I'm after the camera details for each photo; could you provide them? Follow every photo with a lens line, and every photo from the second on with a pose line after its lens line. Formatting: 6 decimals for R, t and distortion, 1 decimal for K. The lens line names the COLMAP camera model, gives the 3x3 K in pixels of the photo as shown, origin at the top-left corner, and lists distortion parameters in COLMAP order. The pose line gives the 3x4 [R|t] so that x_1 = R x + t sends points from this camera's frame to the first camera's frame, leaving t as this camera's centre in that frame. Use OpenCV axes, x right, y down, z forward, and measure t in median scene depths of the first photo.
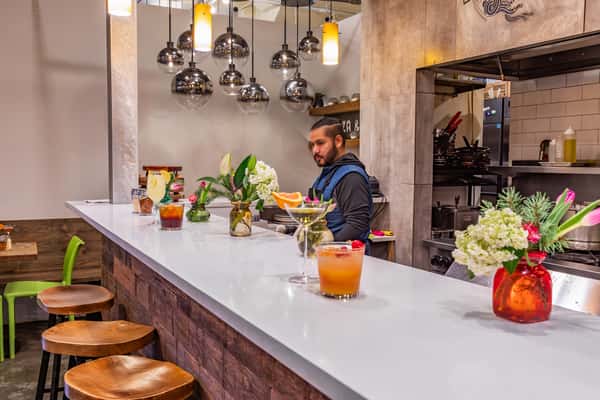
lens RADIAL K [[570.4, 0, 303.4], [0, 570.4, 196.8], [0, 0, 1]] dist [0.018296, 0.000000]
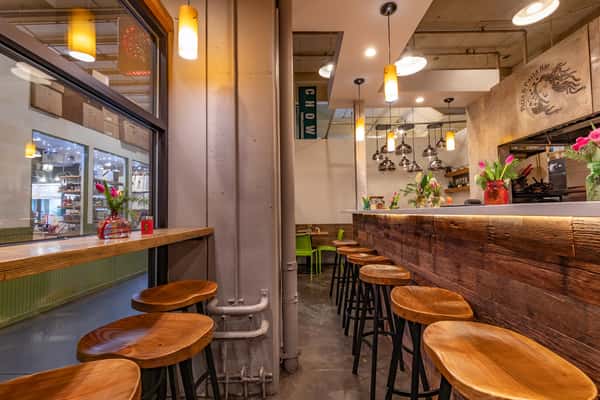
lens RADIAL K [[265.8, 0, 298.5], [0, 265.8, 200.6], [0, 0, 1]] dist [0.005668, -0.001951]
pose [[0.870817, -0.041665, -0.489838, 0.027829], [-0.010448, 0.994608, -0.103174, 0.073643], [0.491496, 0.094963, 0.865687, -0.162878]]
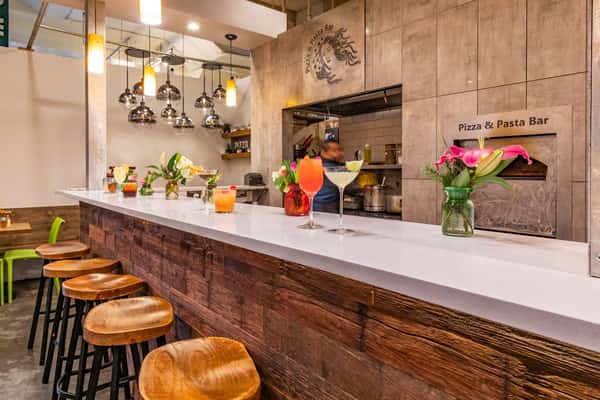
lens RADIAL K [[389.0, 0, 296.8], [0, 389.0, 173.6], [0, 0, 1]] dist [0.011143, -0.005299]
pose [[0.982716, -0.010574, 0.184818, 0.021493], [0.021571, 0.998107, -0.057588, 0.031057], [-0.183860, 0.060580, 0.981084, -0.115206]]
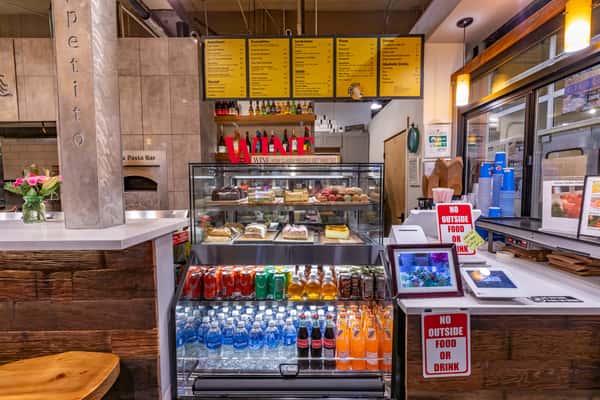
lens RADIAL K [[265.8, 0, 299.4], [0, 265.8, 201.7], [0, 0, 1]] dist [0.005668, -0.001951]
pose [[0.471082, -0.066772, 0.879559, 0.039325], [0.069500, 0.996841, 0.038452, 0.042443], [-0.879347, 0.043015, 0.474234, -0.283651]]
